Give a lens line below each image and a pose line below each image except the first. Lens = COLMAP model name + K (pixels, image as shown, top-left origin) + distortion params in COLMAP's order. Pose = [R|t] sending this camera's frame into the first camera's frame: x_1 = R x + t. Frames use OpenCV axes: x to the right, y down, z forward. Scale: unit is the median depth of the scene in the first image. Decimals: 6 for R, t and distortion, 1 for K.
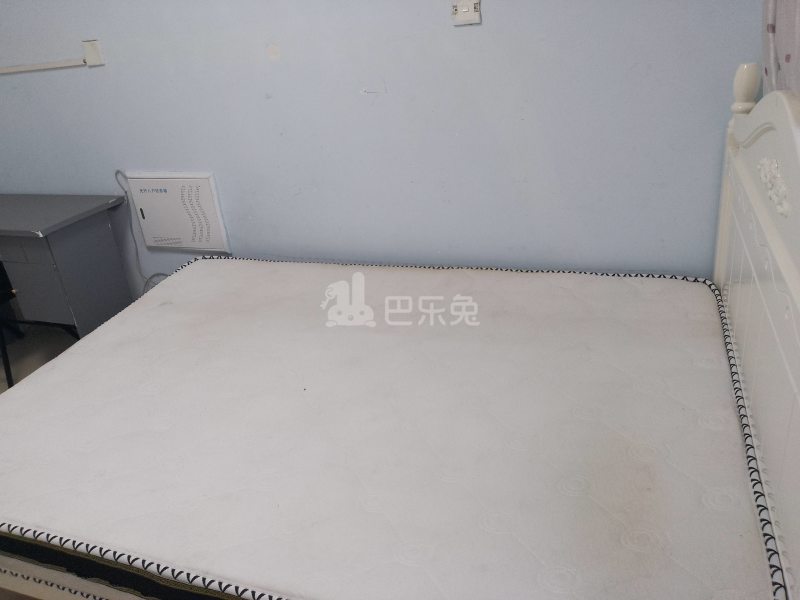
lens RADIAL K [[643.3, 0, 400.0], [0, 643.3, 300.0], [0, 0, 1]] dist [0.010409, 0.002615]
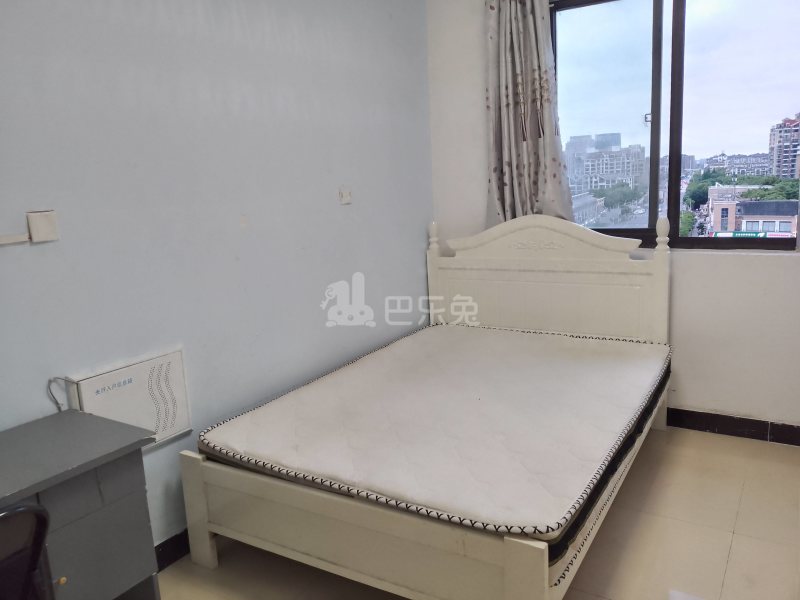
lens RADIAL K [[643.3, 0, 400.0], [0, 643.3, 300.0], [0, 0, 1]] dist [0.010409, 0.002615]
pose [[0.167203, -0.084221, 0.982319, -1.158123], [0.452635, 0.891696, -0.000593, -0.109840], [-0.875879, 0.444731, 0.187216, 0.517563]]
